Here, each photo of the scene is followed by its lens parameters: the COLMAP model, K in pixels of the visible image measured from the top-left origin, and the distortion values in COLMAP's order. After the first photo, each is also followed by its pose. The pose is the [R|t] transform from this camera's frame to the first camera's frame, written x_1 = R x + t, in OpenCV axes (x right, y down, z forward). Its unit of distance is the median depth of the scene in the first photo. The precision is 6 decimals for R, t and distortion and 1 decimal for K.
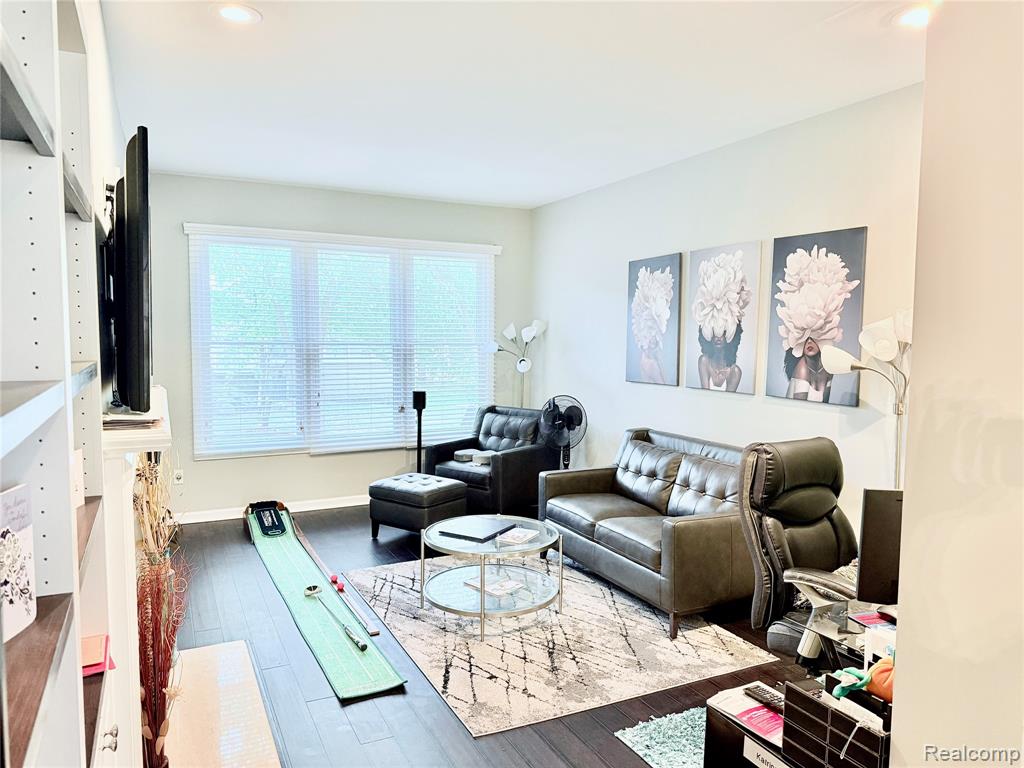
lens RADIAL K [[710.7, 0, 513.2], [0, 710.7, 384.0], [0, 0, 1]] dist [0.090856, -0.074916]
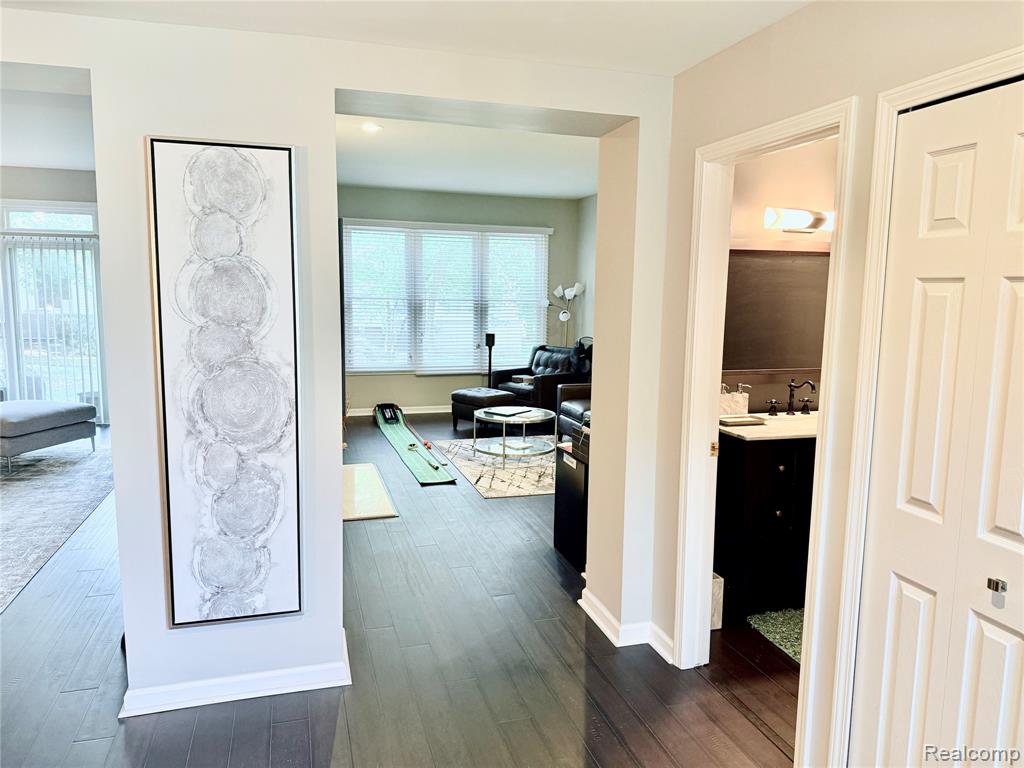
lens RADIAL K [[710.7, 0, 513.2], [0, 710.7, 384.0], [0, 0, 1]] dist [0.090856, -0.074916]
pose [[0.986454, 0.027979, -0.161637, 0.155757], [-0.018870, 0.998160, 0.057617, 0.030141], [0.162952, -0.053787, 0.985167, -0.423792]]
